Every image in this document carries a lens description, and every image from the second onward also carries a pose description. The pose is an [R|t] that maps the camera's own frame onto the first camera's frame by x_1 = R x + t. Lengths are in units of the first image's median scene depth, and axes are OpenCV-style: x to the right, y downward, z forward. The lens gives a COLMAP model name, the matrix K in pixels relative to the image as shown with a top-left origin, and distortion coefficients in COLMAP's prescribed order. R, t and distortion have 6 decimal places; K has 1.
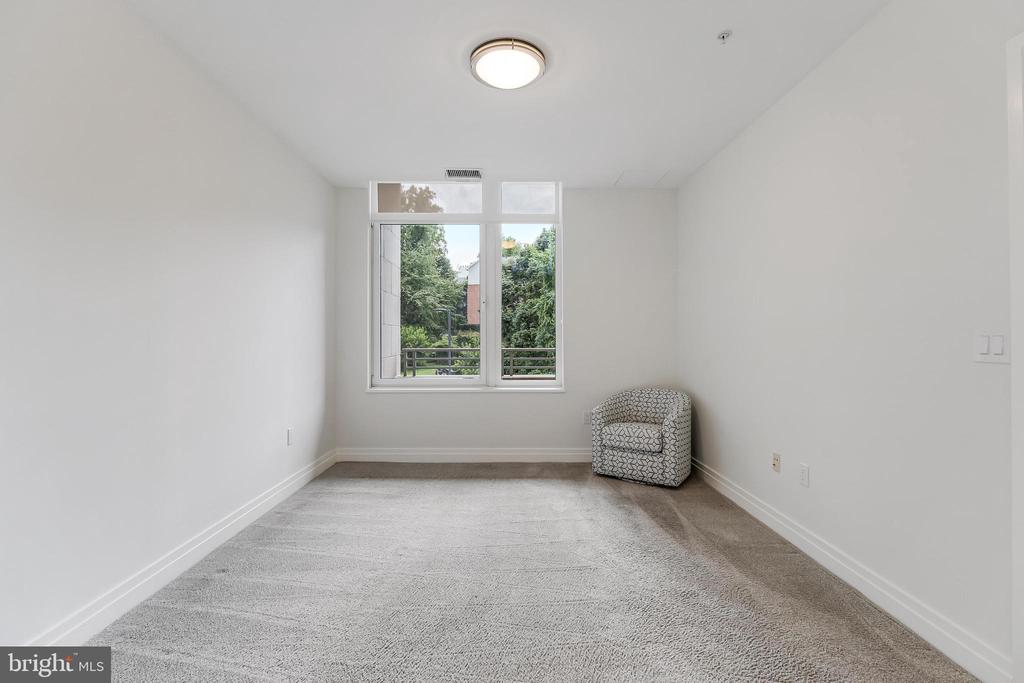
lens RADIAL K [[458.9, 0, 513.7], [0, 458.9, 331.7], [0, 0, 1]] dist [-0.002962, -0.000213]
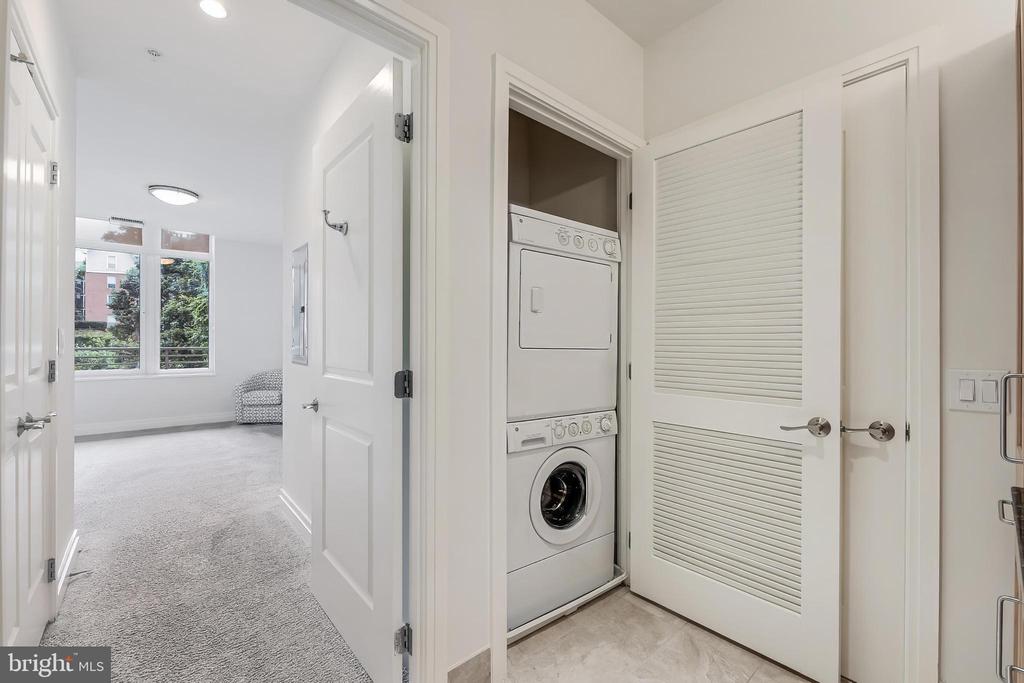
lens RADIAL K [[418.4, 0, 513.0], [0, 418.4, 337.8], [0, 0, 1]] dist [-0.037246, -0.000060]
pose [[0.754234, 0.005039, 0.656586, -0.042377], [-0.013098, 0.999887, 0.007372, -0.013054], [-0.656475, -0.014160, 0.754215, -0.733791]]
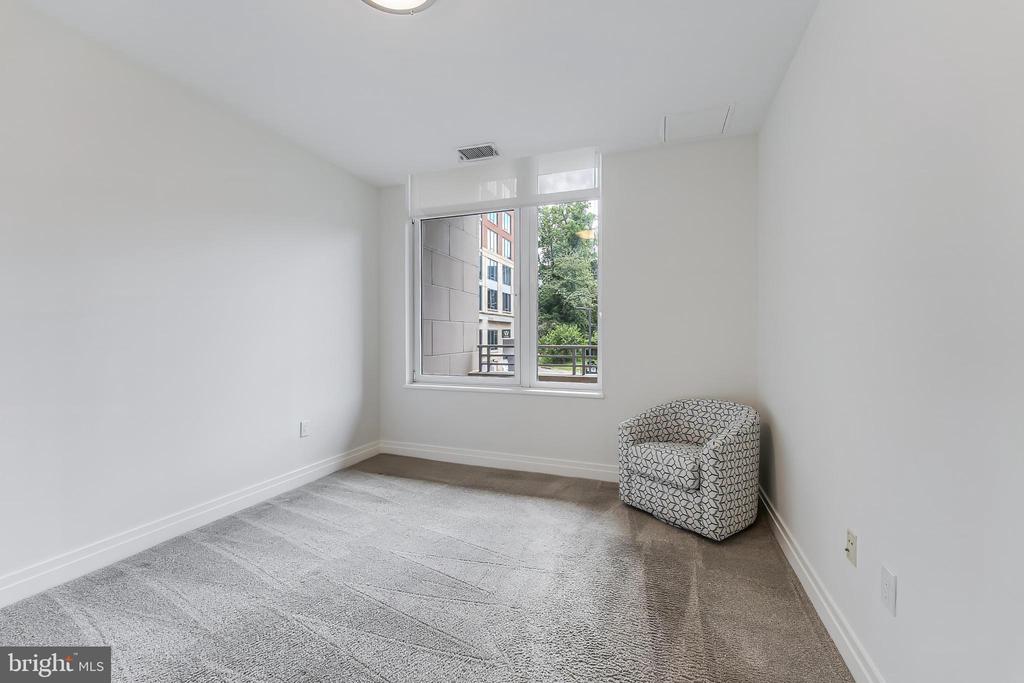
lens RADIAL K [[414.7, 0, 516.1], [0, 414.7, 336.2], [0, 0, 1]] dist [-0.000790, -0.000272]
pose [[0.937063, 0.002569, -0.349151, 0.267227], [0.003237, 0.999866, 0.016045, 0.006000], [0.349145, -0.016165, 0.936929, 0.270768]]
